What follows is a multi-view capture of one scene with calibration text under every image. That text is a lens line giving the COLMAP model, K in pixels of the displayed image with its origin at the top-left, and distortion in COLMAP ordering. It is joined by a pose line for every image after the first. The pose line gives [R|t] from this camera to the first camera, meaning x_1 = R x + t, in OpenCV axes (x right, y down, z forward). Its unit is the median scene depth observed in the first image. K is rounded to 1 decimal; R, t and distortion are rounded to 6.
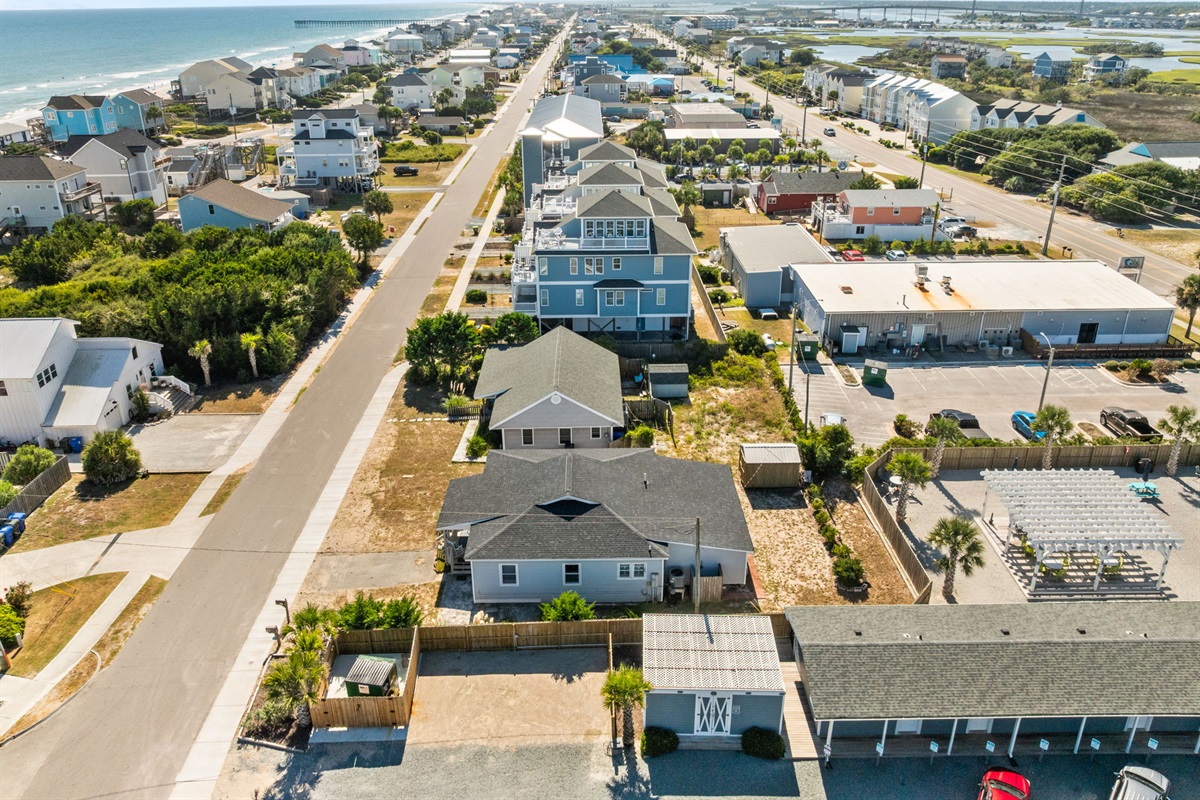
lens RADIAL K [[843.9, 0, 607.9], [0, 843.9, 361.5], [0, 0, 1]] dist [-0.040151, 0.007166]
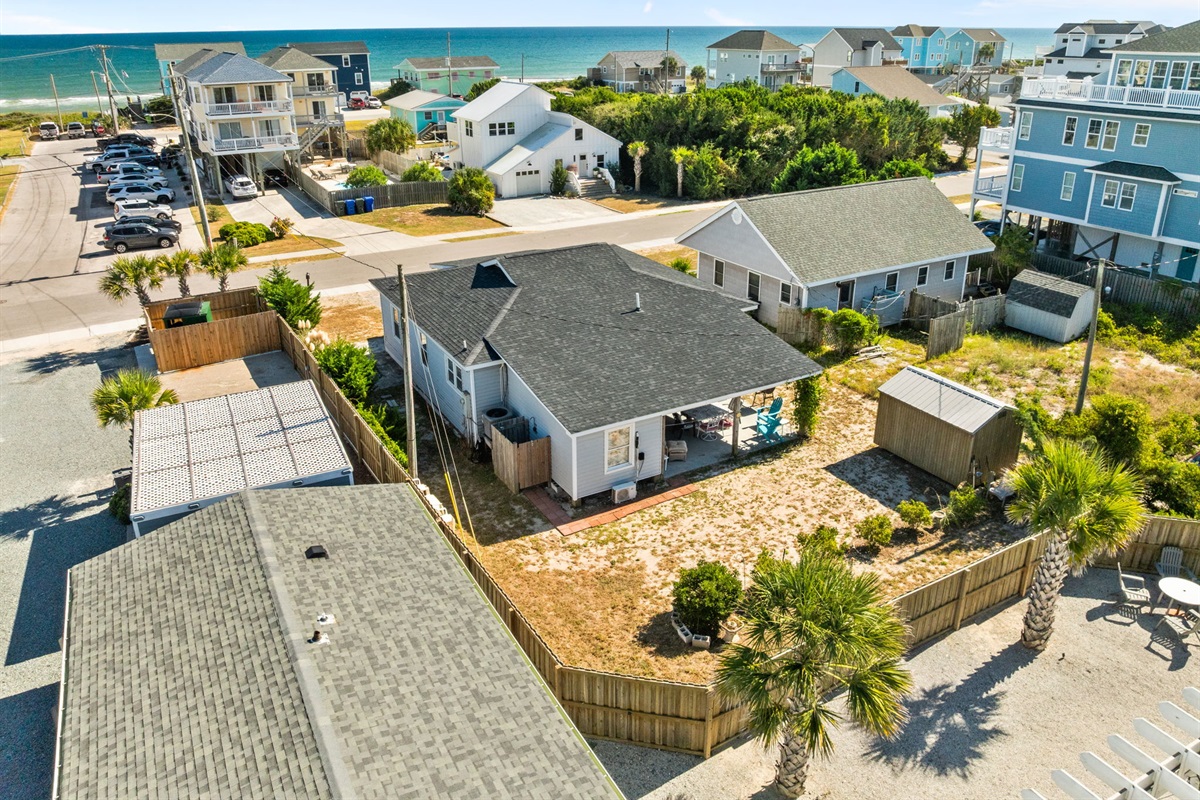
lens RADIAL K [[843.9, 0, 607.9], [0, 843.9, 361.5], [0, 0, 1]] dist [-0.040151, 0.007166]
pose [[0.486979, 0.325799, -0.810374, 0.361920], [-0.341879, 0.924895, 0.166395, 0.059512], [0.803723, 0.196019, 0.561788, 0.453620]]
